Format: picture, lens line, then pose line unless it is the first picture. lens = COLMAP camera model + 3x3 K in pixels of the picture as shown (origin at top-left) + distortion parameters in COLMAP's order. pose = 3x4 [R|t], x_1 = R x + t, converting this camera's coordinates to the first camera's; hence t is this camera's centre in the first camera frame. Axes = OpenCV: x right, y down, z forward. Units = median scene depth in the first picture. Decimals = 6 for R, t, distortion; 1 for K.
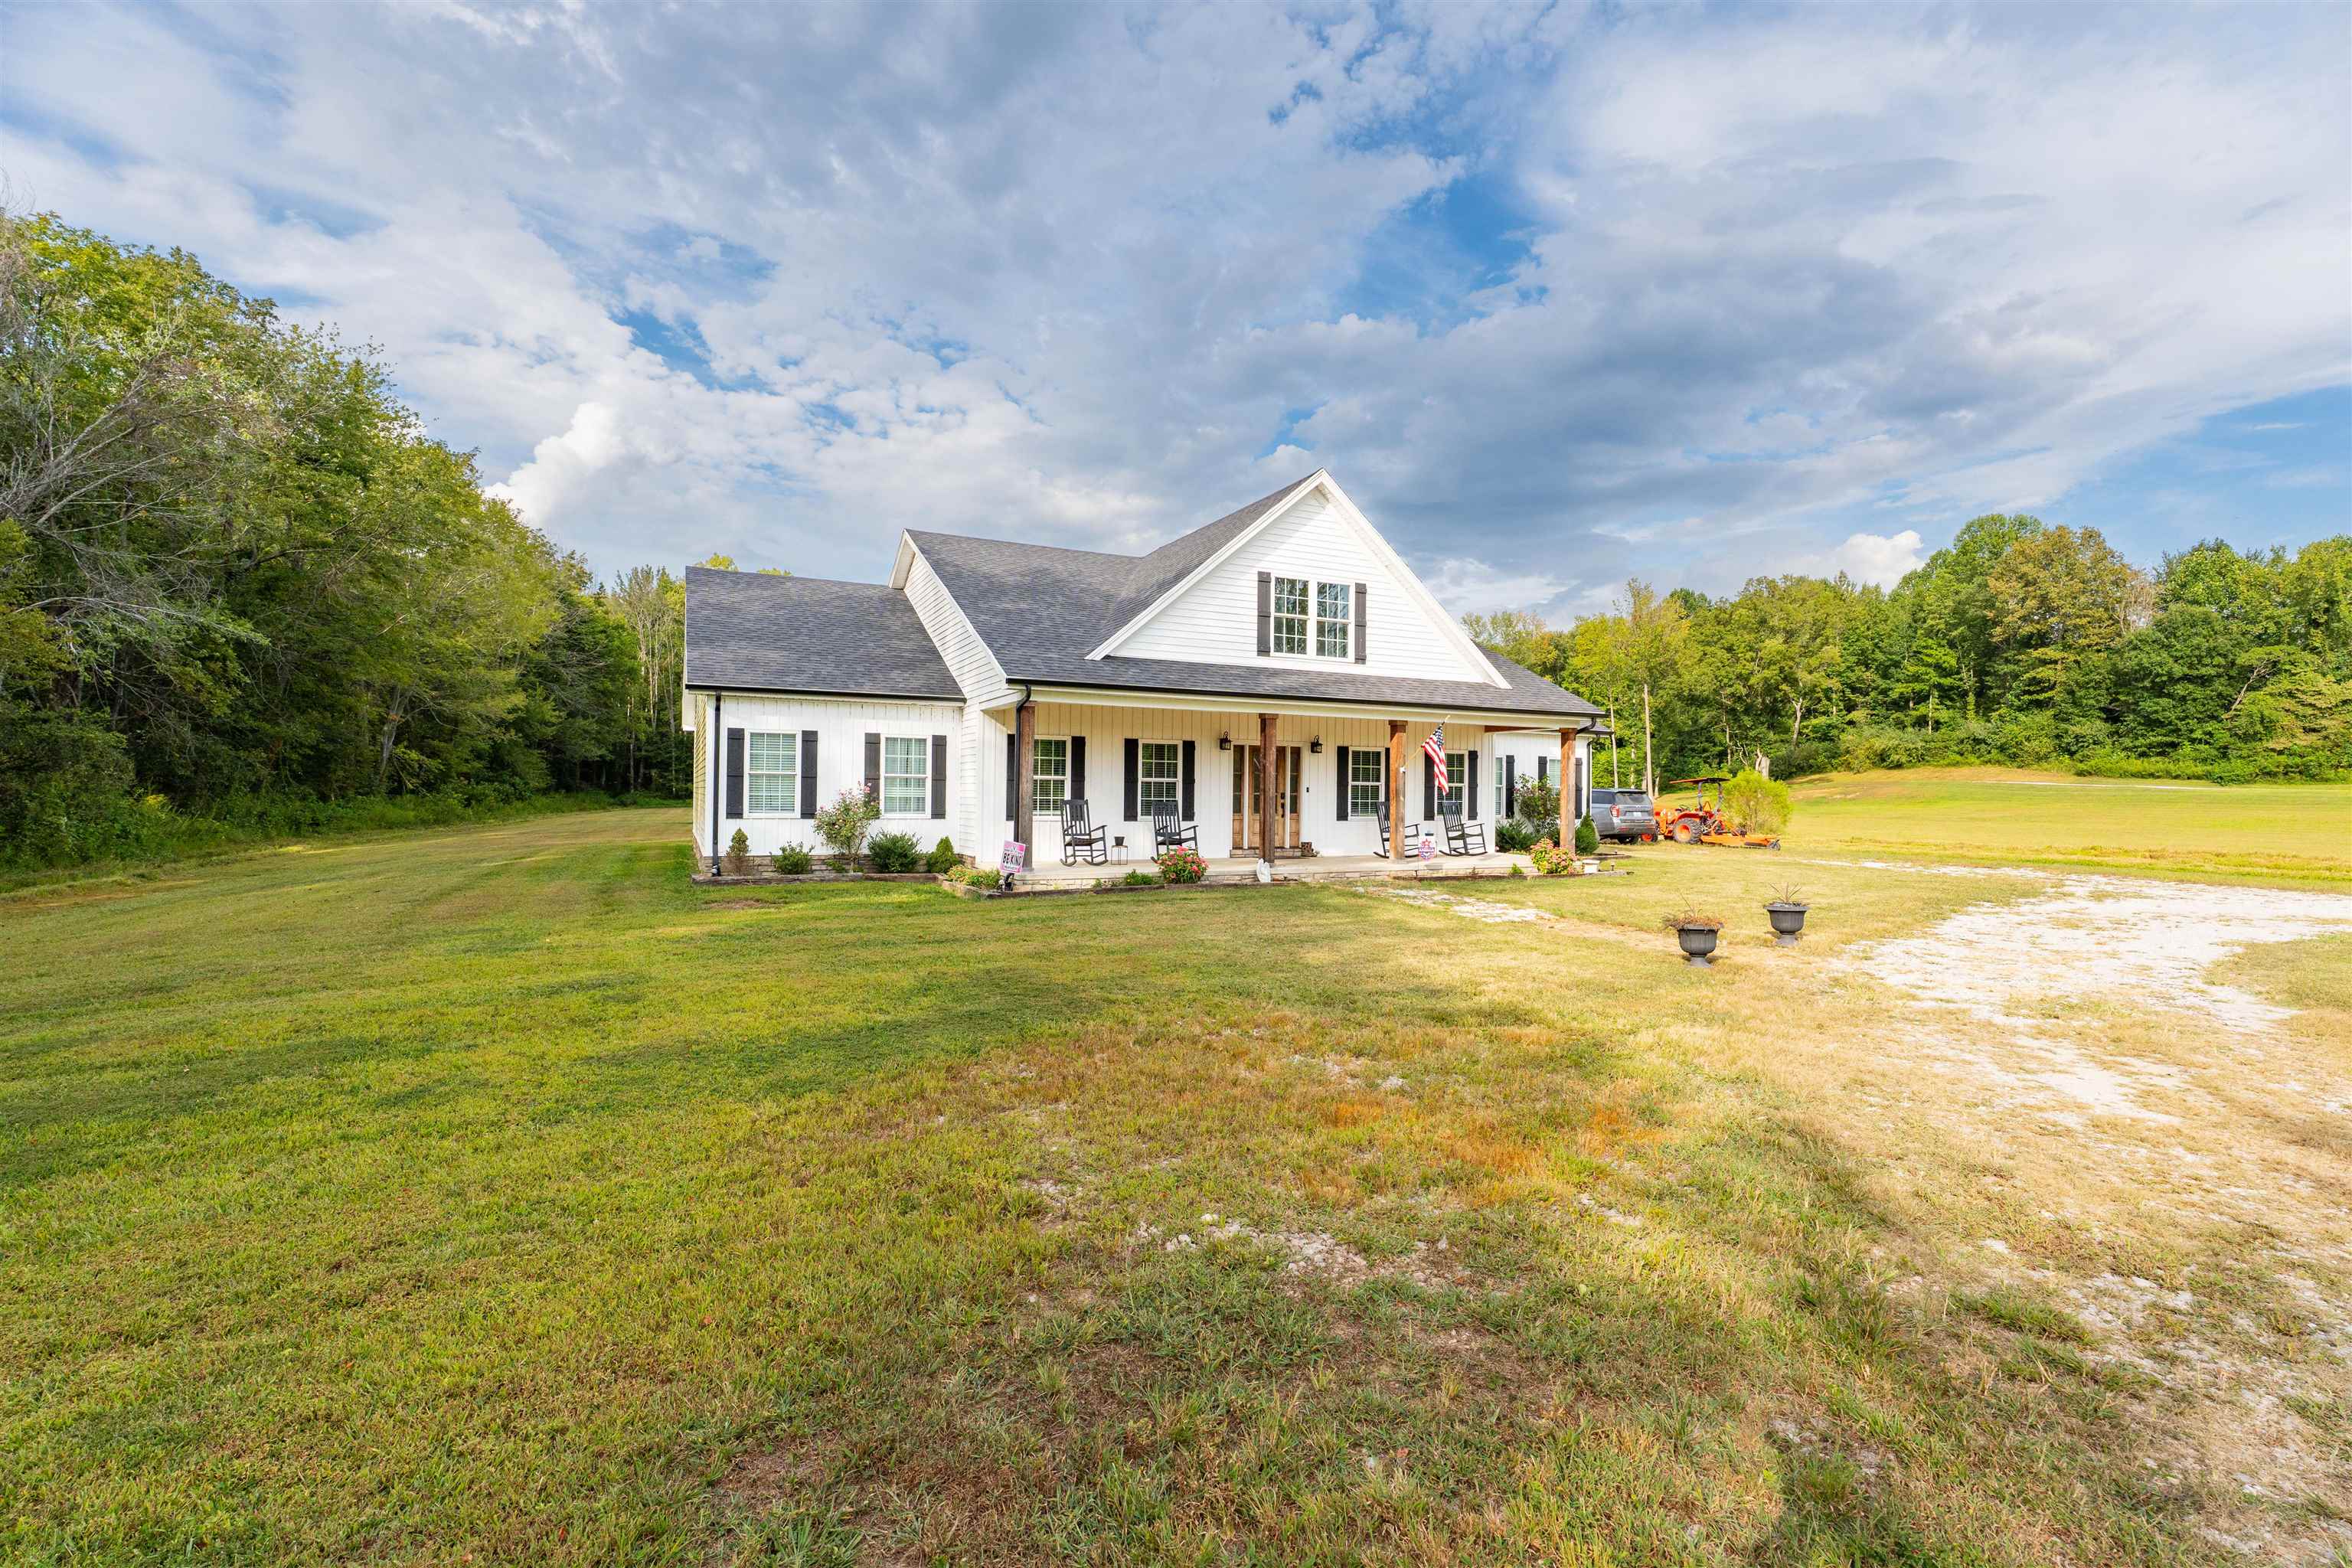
lens RADIAL K [[1066.5, 0, 1171.5], [0, 1066.5, 796.1], [0, 0, 1]] dist [-0.002699, 0.000634]
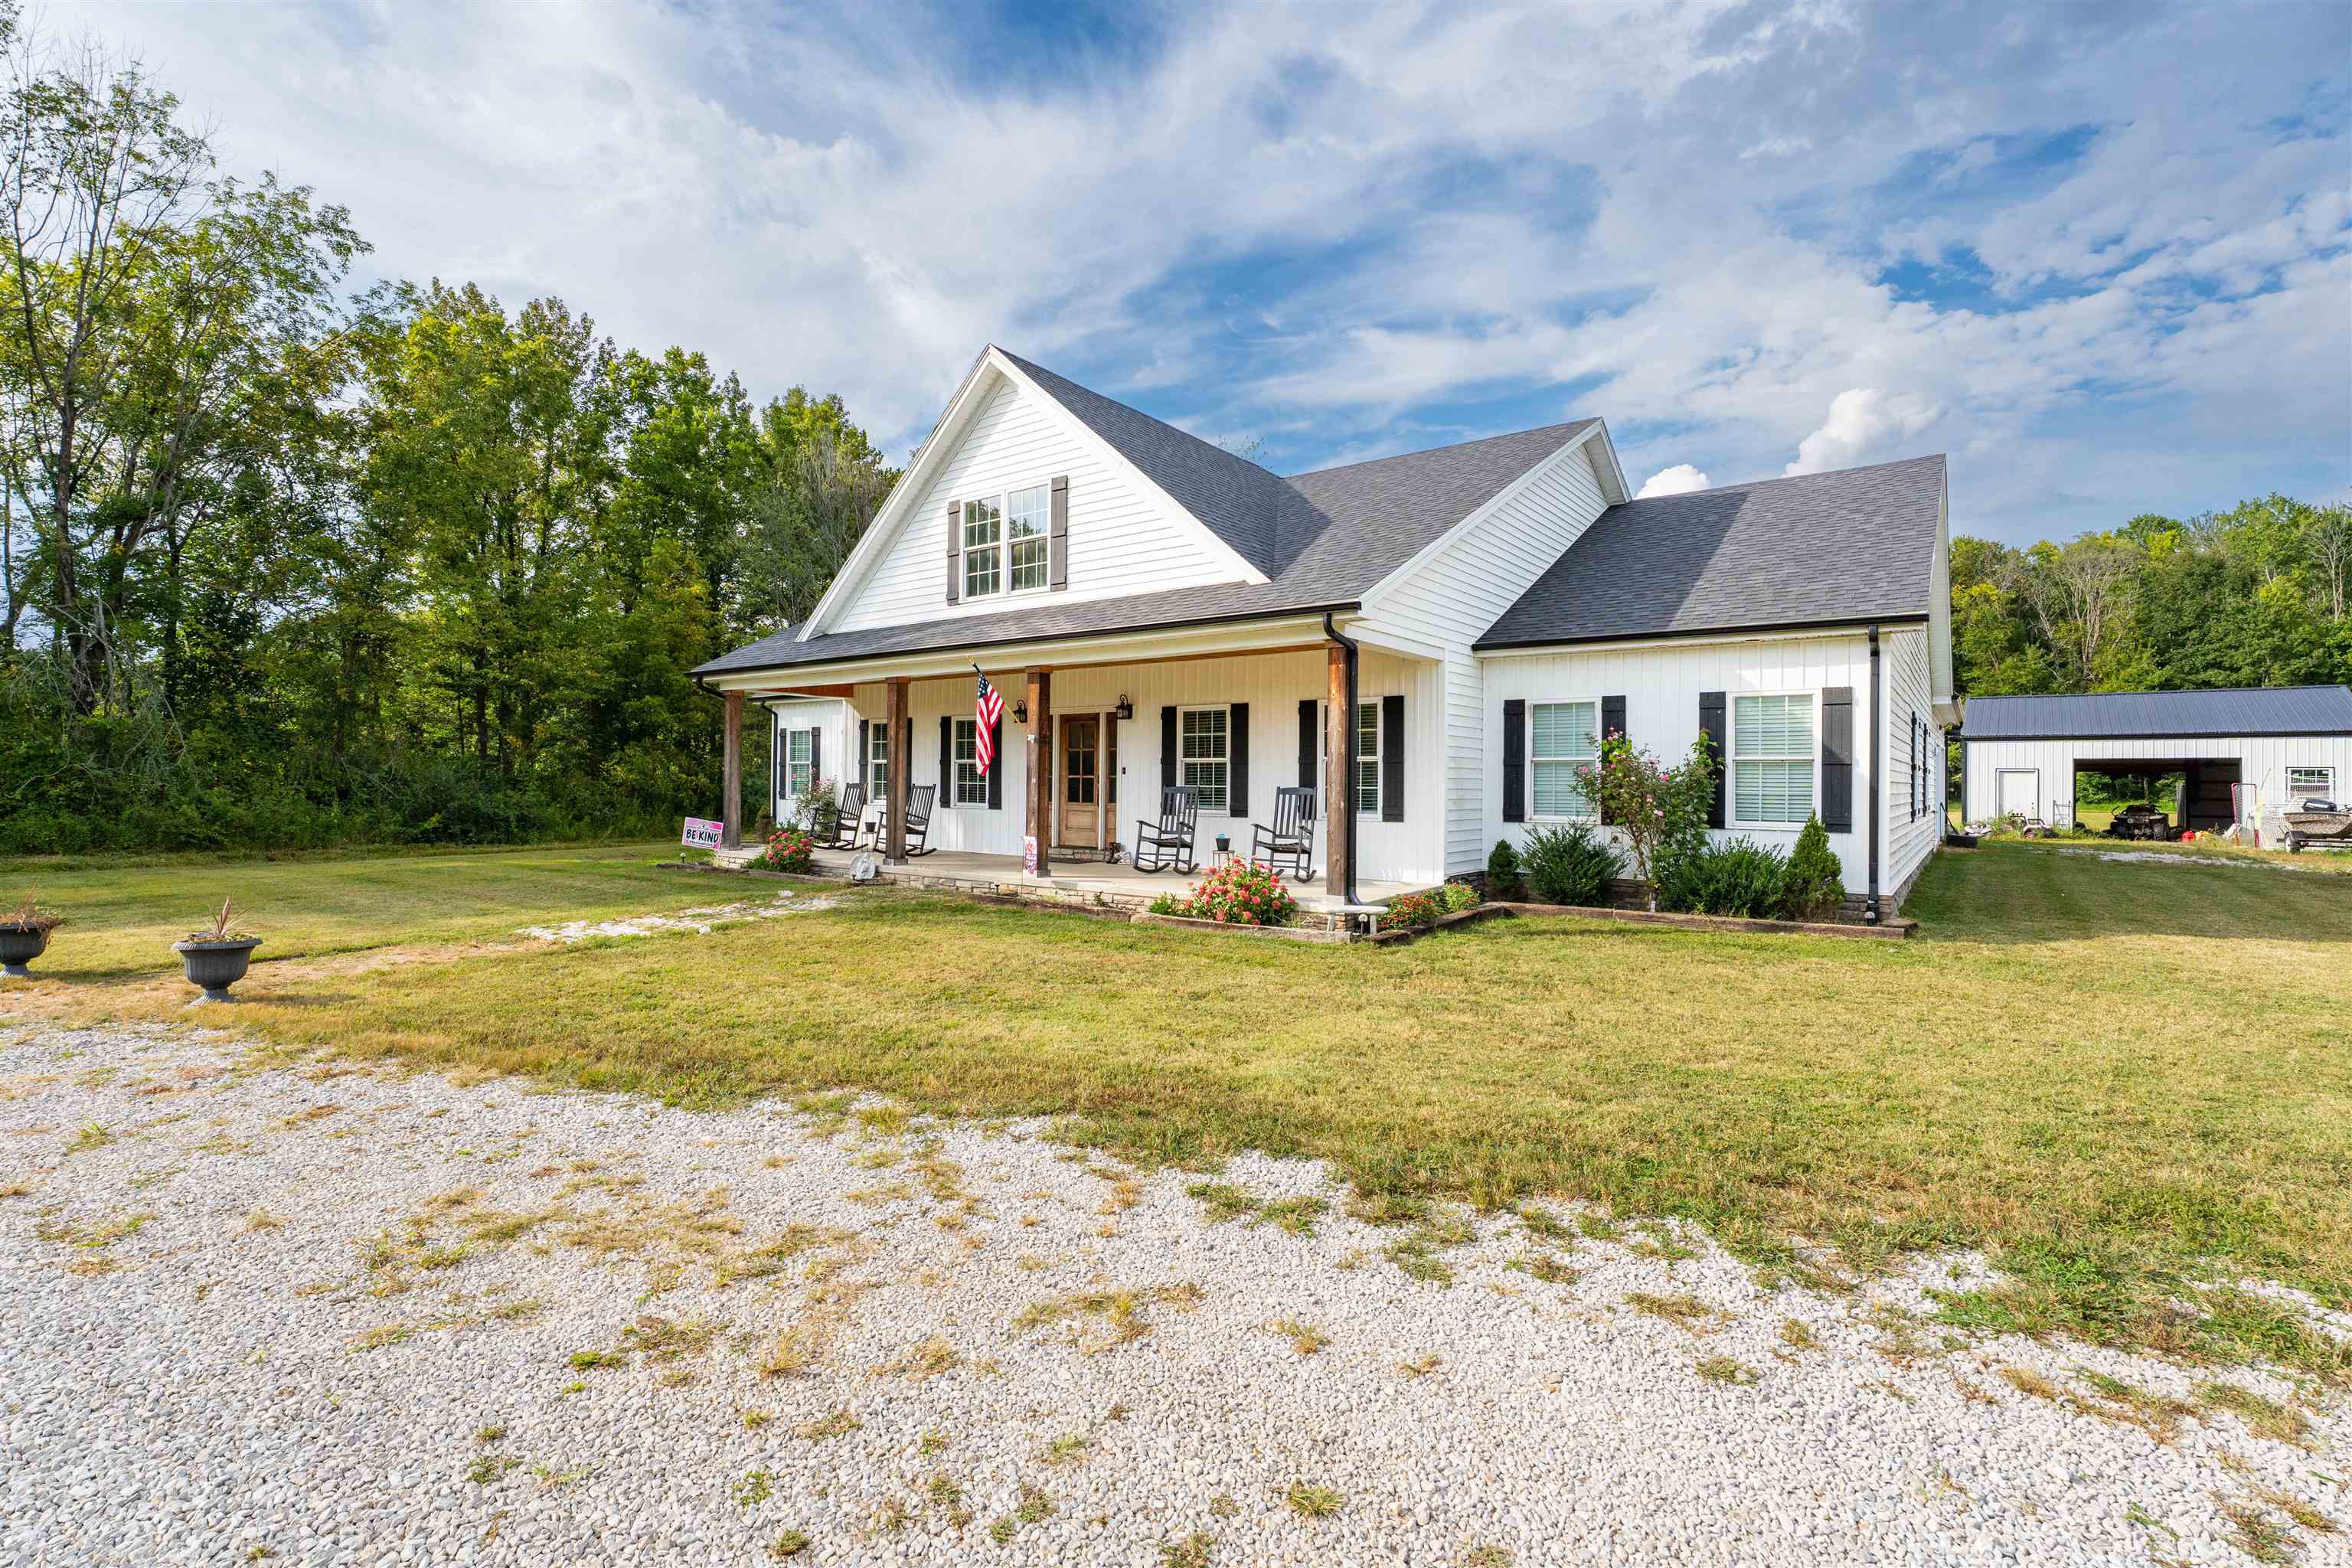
lens RADIAL K [[1066.5, 0, 1178.5], [0, 1066.5, 771.2], [0, 0, 1]] dist [-0.002699, 0.000634]
pose [[0.429800, -0.012270, -0.902841, 0.092386], [-0.006089, 0.999846, -0.016487, 0.000743], [0.902904, 0.012583, 0.429659, 0.083902]]
